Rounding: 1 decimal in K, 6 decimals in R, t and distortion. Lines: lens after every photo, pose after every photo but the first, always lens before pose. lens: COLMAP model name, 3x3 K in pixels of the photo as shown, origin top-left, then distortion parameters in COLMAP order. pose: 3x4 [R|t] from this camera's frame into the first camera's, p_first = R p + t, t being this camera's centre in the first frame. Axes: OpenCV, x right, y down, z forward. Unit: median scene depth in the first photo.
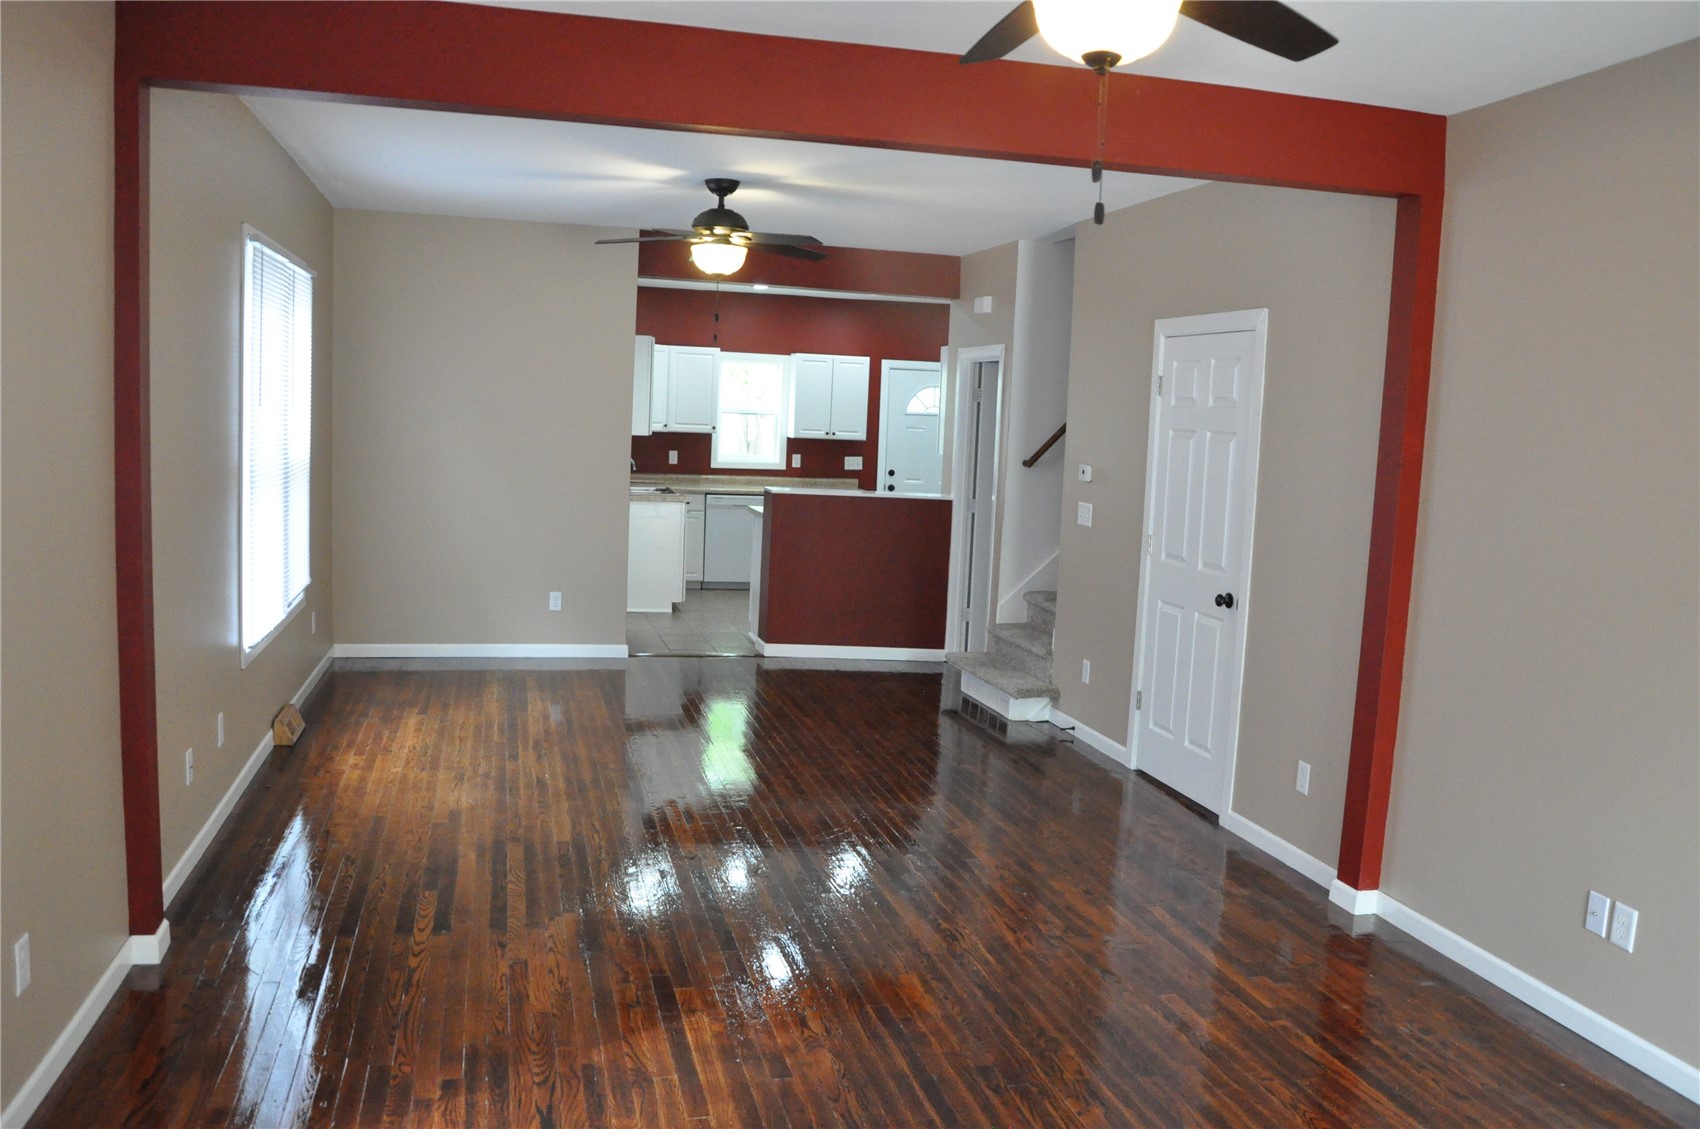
lens RADIAL K [[1353.5, 0, 843.9], [0, 1353.5, 563.4], [0, 0, 1]] dist [-0.157875, 0.120651]
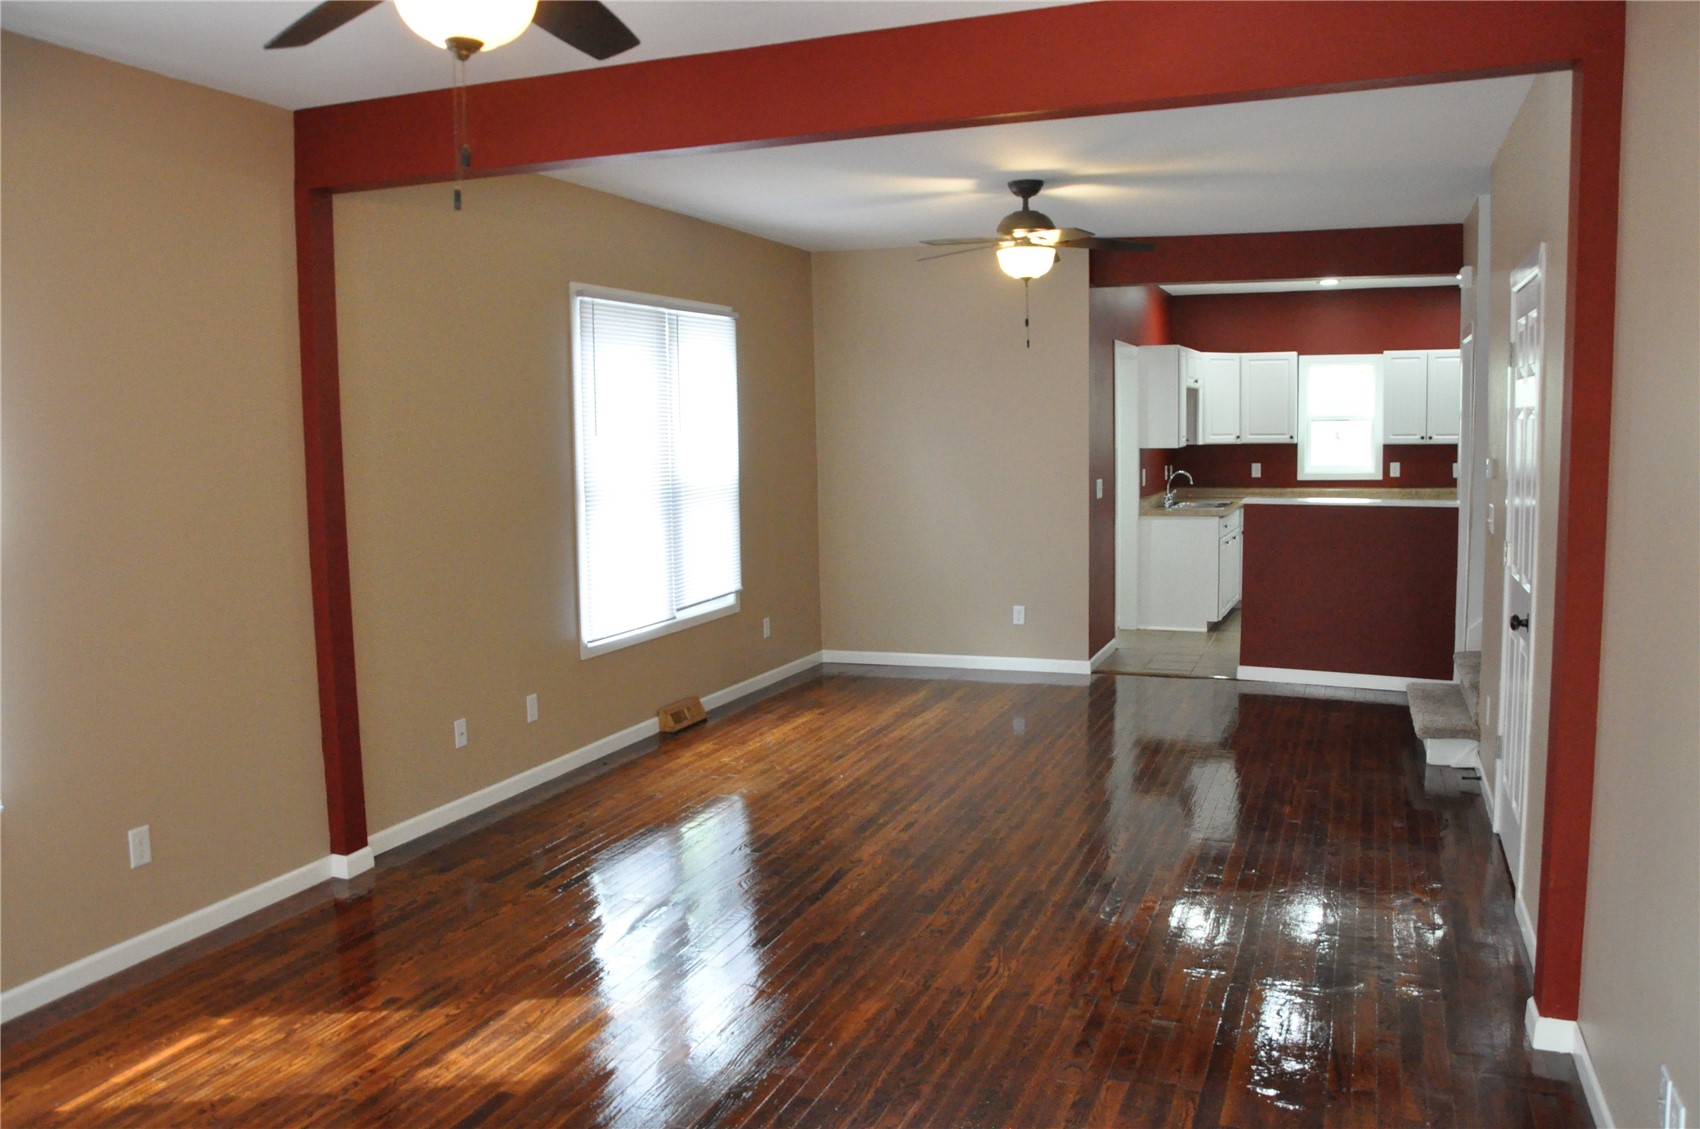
lens RADIAL K [[1353.5, 0, 843.9], [0, 1353.5, 563.4], [0, 0, 1]] dist [-0.157875, 0.120651]
pose [[0.813480, -0.000210, -0.581593, 0.363525], [-0.010258, 0.999839, -0.014709, 0.007724], [0.581503, 0.017931, 0.813347, 0.133693]]
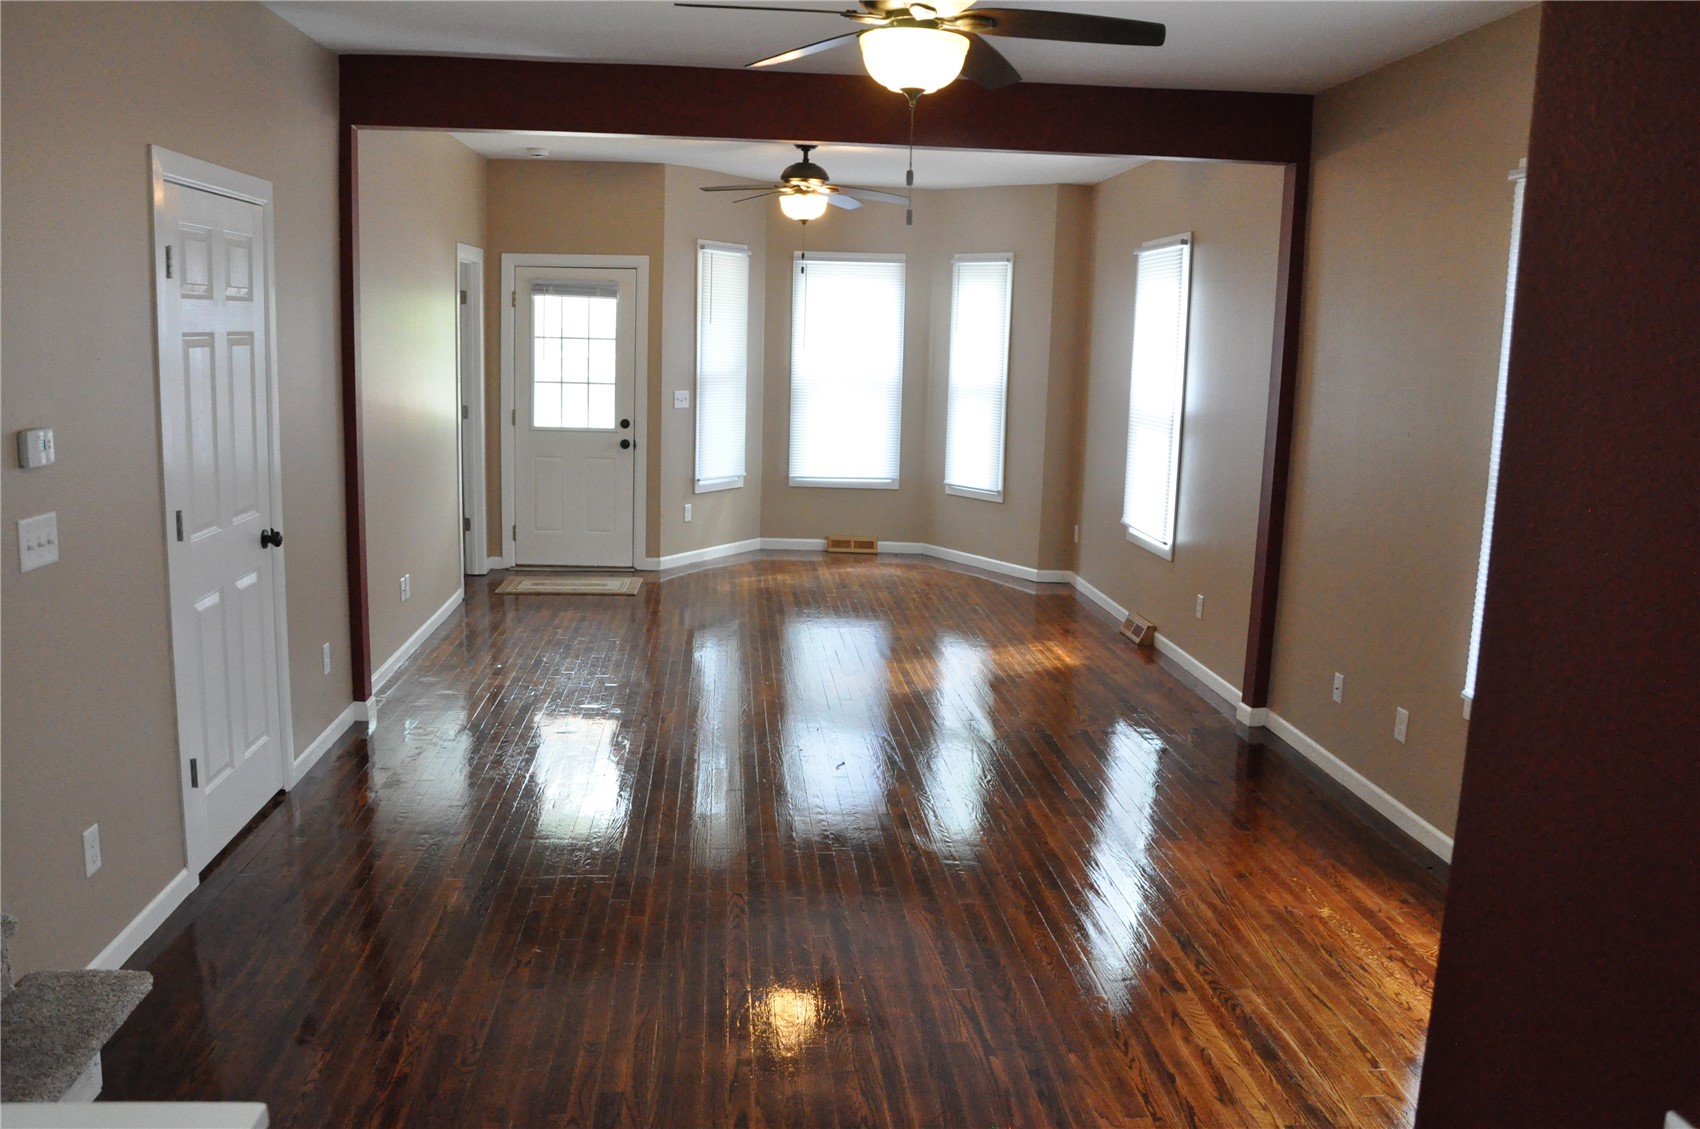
lens RADIAL K [[1353.5, 0, 843.9], [0, 1353.5, 563.4], [0, 0, 1]] dist [-0.157875, 0.120651]
pose [[-0.983146, -0.105375, 0.149397, -0.161304], [-0.059179, 0.956612, 0.285293, -0.184606], [-0.172978, 0.271644, -0.946725, 1.523177]]
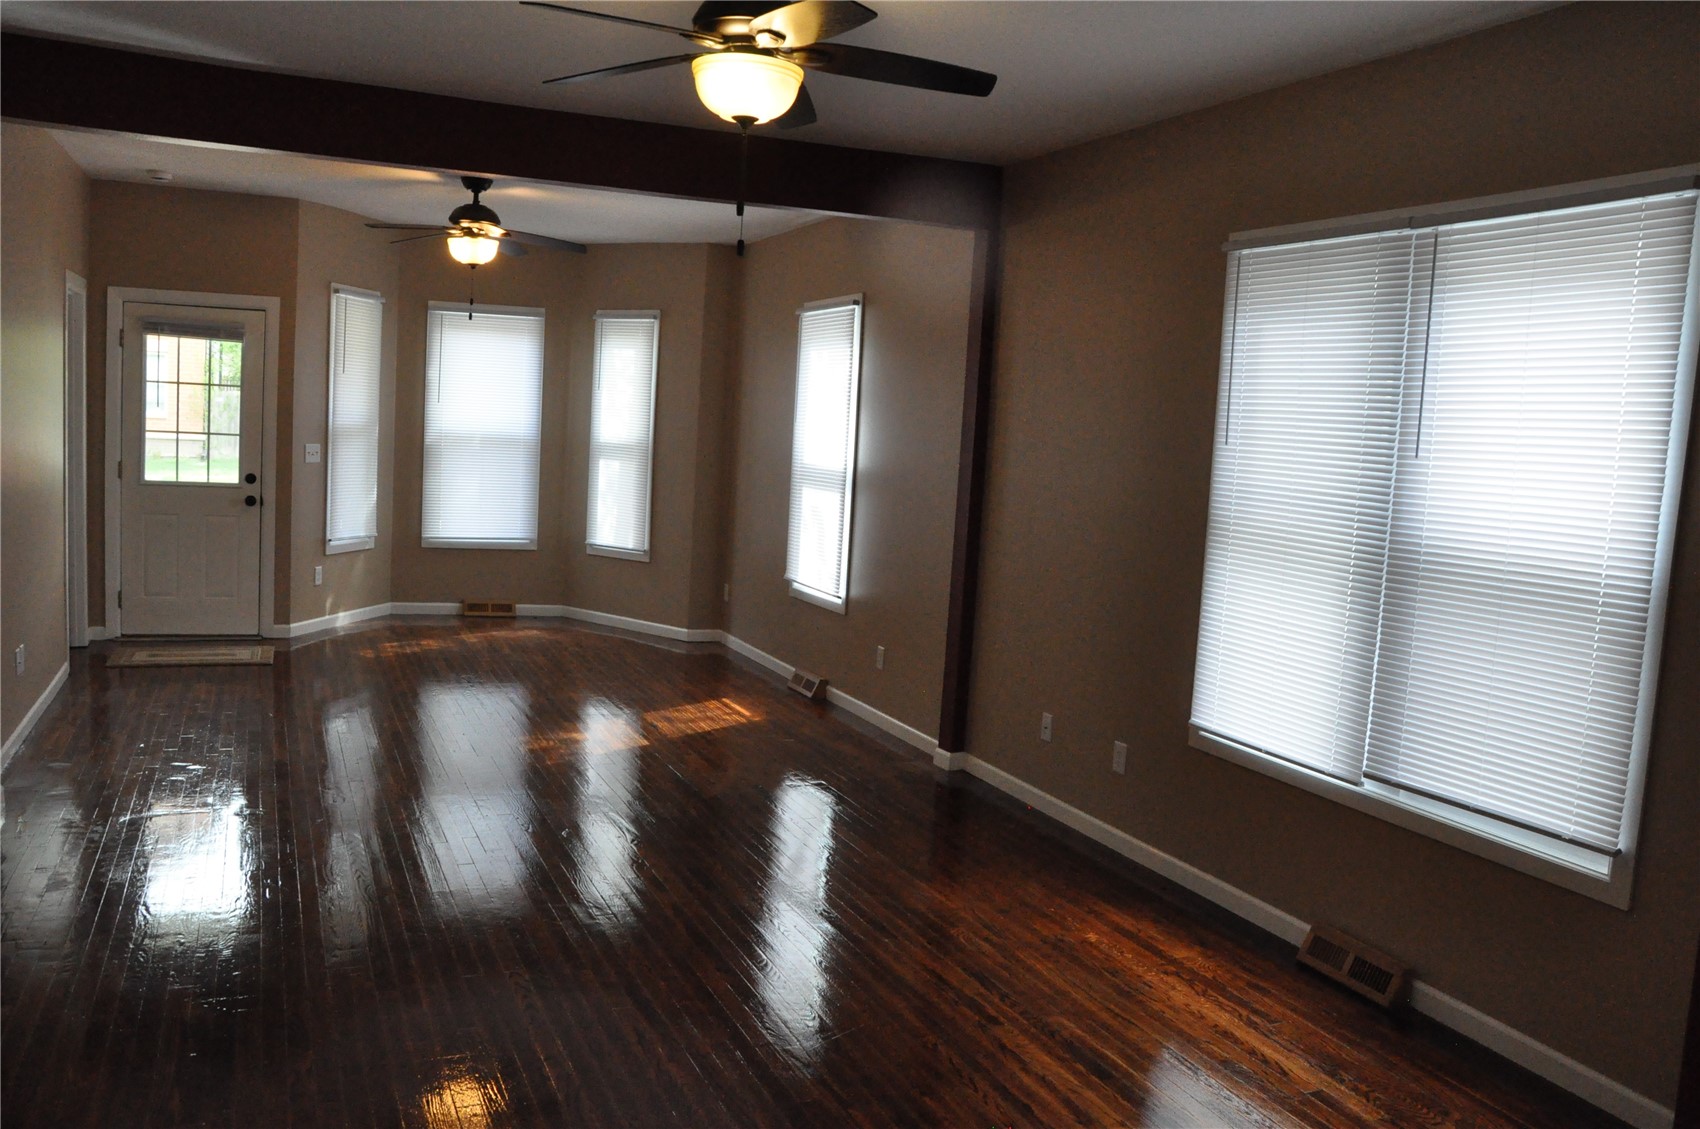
lens RADIAL K [[1353.5, 0, 843.9], [0, 1353.5, 563.4], [0, 0, 1]] dist [-0.157875, 0.120651]
pose [[-0.980586, -0.089040, -0.174709, -0.056629], [-0.124562, 0.970956, 0.204278, -0.159160], [0.151445, 0.222075, -0.963196, 1.510196]]
